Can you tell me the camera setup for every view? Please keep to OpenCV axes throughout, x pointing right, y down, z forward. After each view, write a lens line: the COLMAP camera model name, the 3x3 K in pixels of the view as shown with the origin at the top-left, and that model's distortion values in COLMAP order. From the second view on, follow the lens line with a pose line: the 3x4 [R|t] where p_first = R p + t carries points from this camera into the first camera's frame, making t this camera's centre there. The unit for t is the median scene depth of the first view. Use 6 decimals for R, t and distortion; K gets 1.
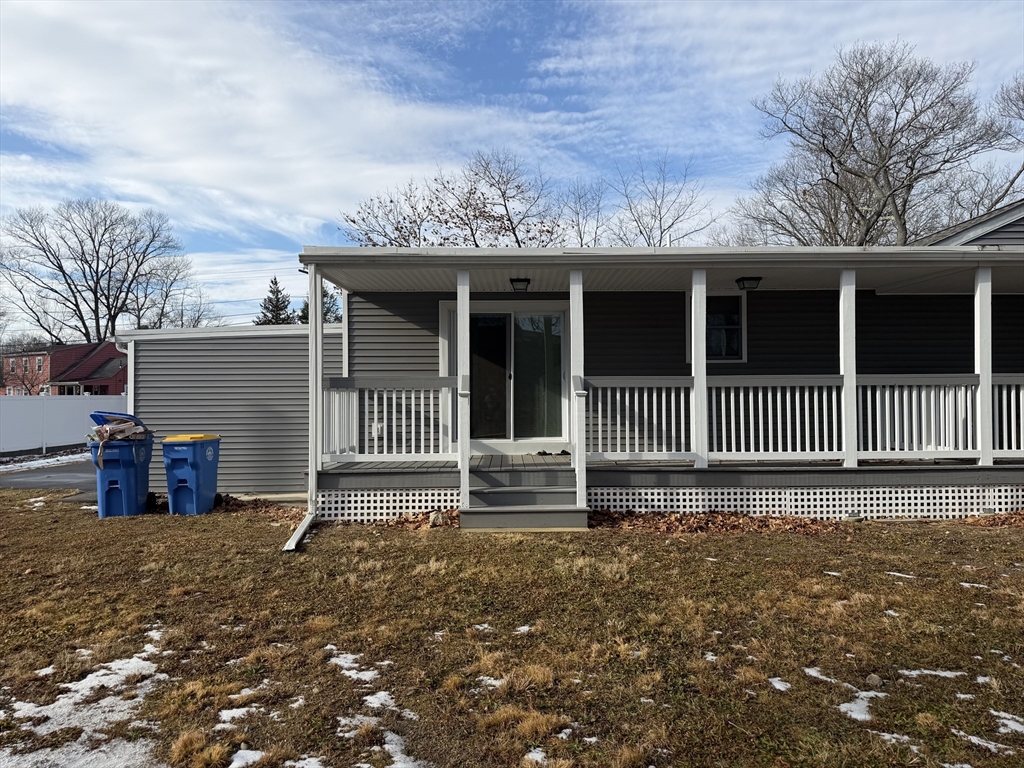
lens RADIAL K [[730.9, 0, 508.7], [0, 730.9, 382.0], [0, 0, 1]] dist [0.004220, -0.015449]
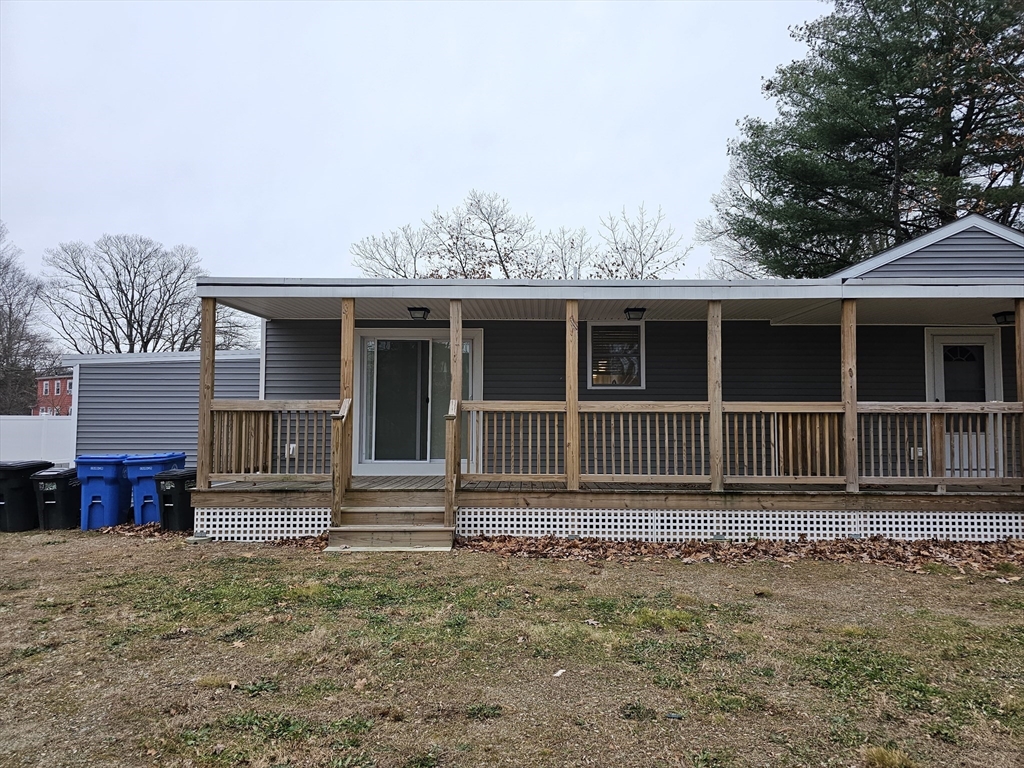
lens RADIAL K [[685.6, 0, 516.6], [0, 685.6, 380.3], [0, 0, 1]] dist [0.048954, -0.029569]
pose [[0.999668, 0.007305, -0.024724, 0.165347], [-0.008248, 0.999234, -0.038244, 0.000265], [0.024426, 0.038435, 0.998963, 0.009080]]
